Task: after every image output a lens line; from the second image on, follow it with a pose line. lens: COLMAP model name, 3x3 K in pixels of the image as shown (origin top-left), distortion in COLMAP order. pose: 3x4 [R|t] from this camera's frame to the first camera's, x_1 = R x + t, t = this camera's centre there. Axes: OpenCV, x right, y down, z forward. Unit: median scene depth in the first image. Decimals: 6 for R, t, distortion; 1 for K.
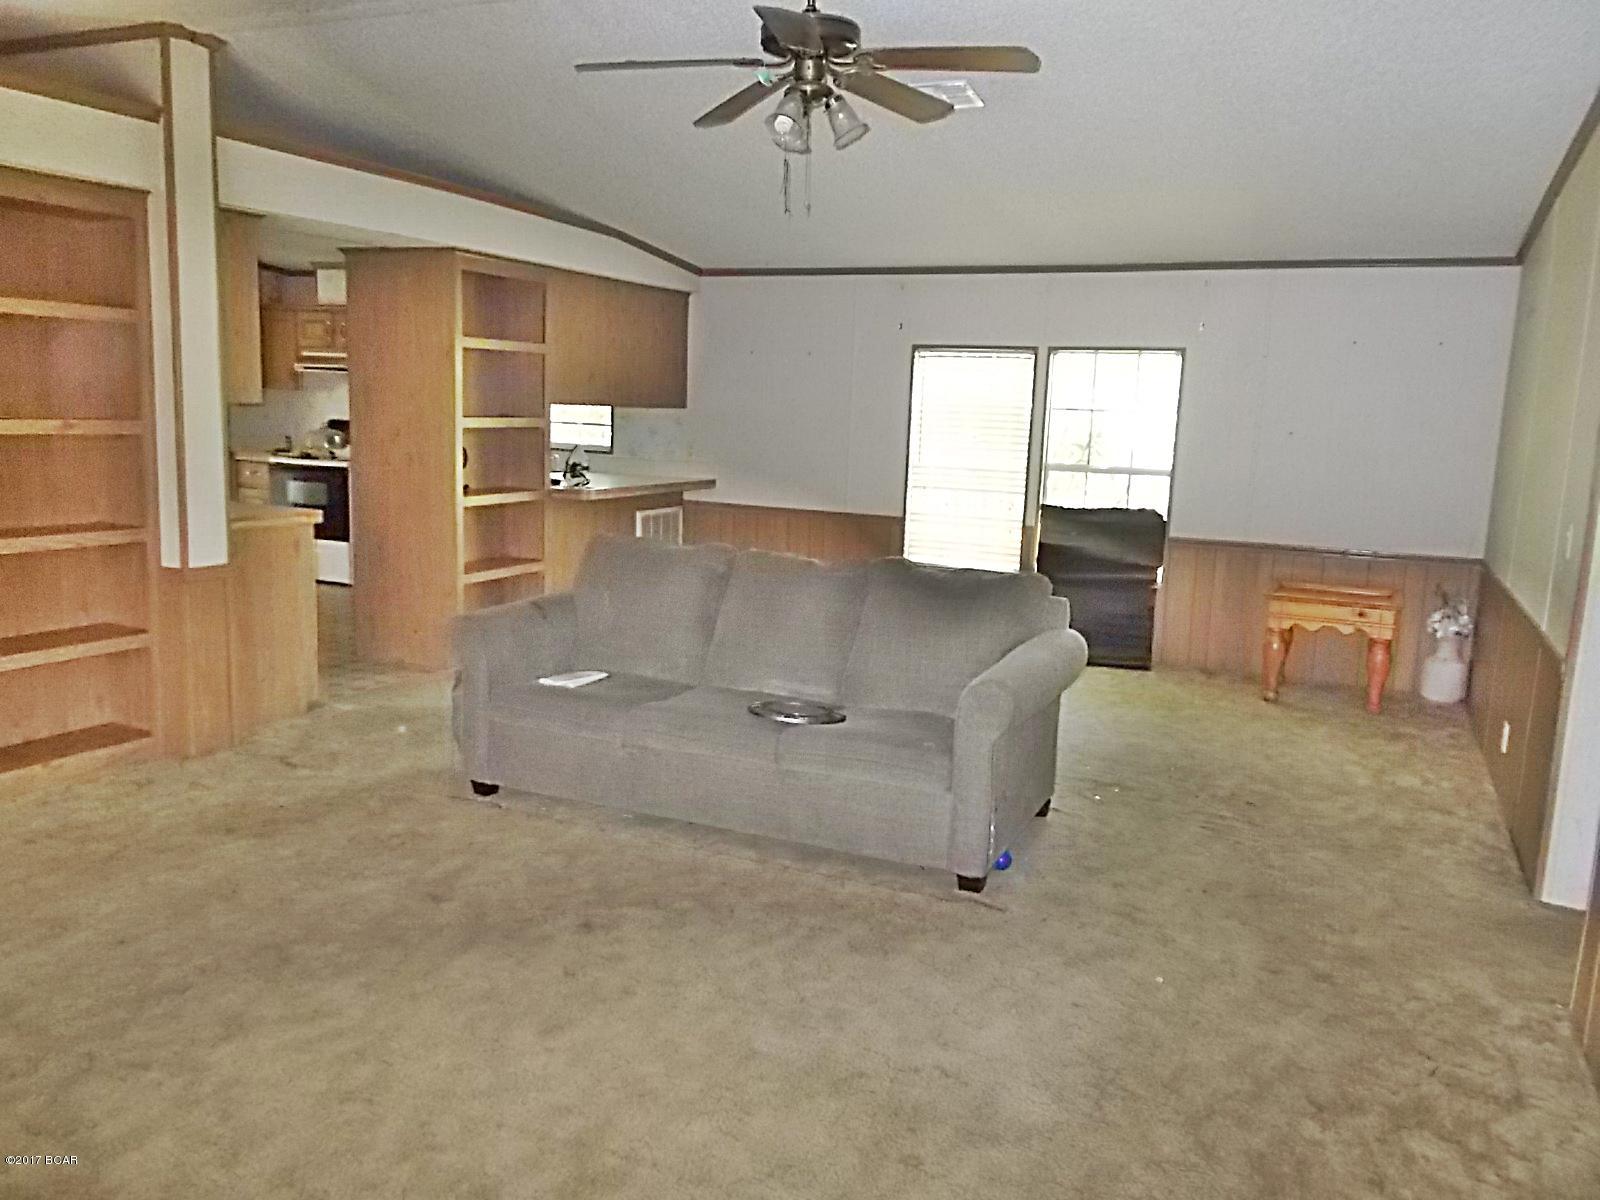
lens RADIAL K [[1245.5, 0, 794.6], [0, 1245.5, 603.7], [0, 0, 1]] dist [-0.003007, -0.004106]
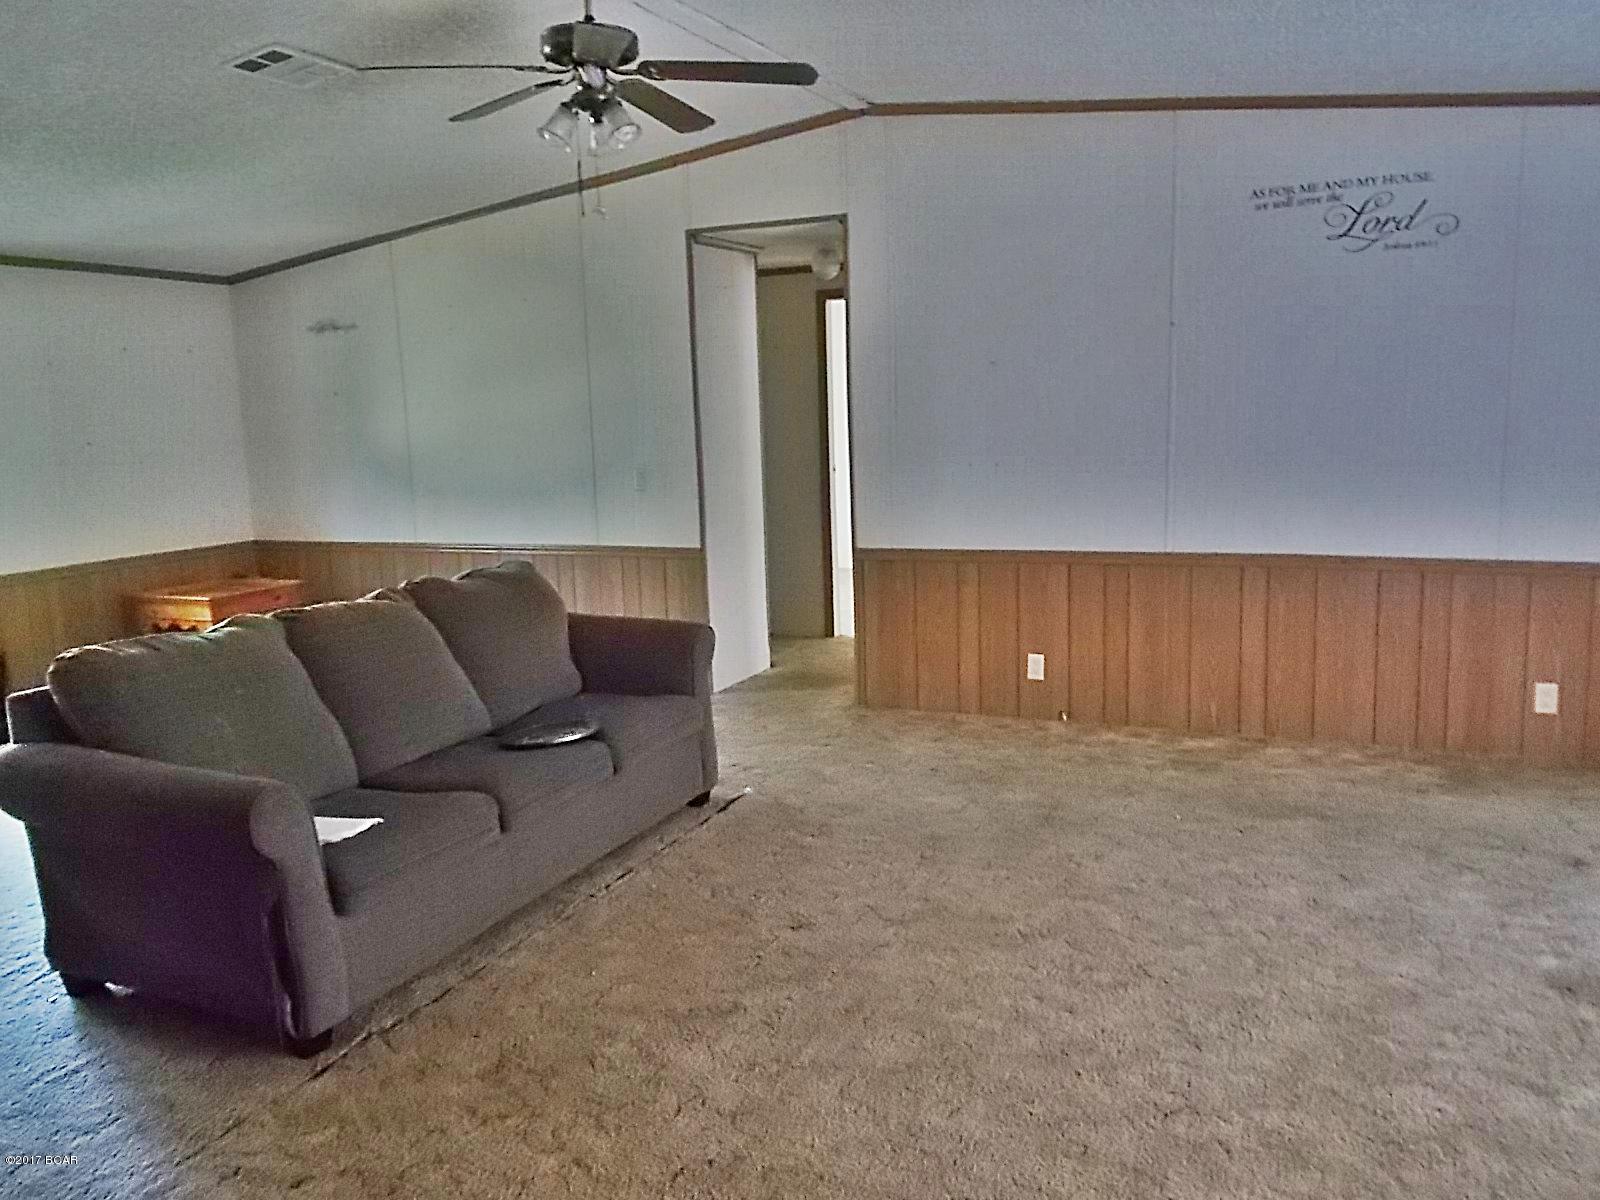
lens RADIAL K [[1245.5, 0, 794.6], [0, 1245.5, 603.7], [0, 0, 1]] dist [-0.003007, -0.004106]
pose [[-0.025077, -0.185007, 0.982417, -1.119973], [0.195381, 0.962868, 0.186312, -0.179852], [-0.980407, 0.196617, 0.012001, 0.957300]]
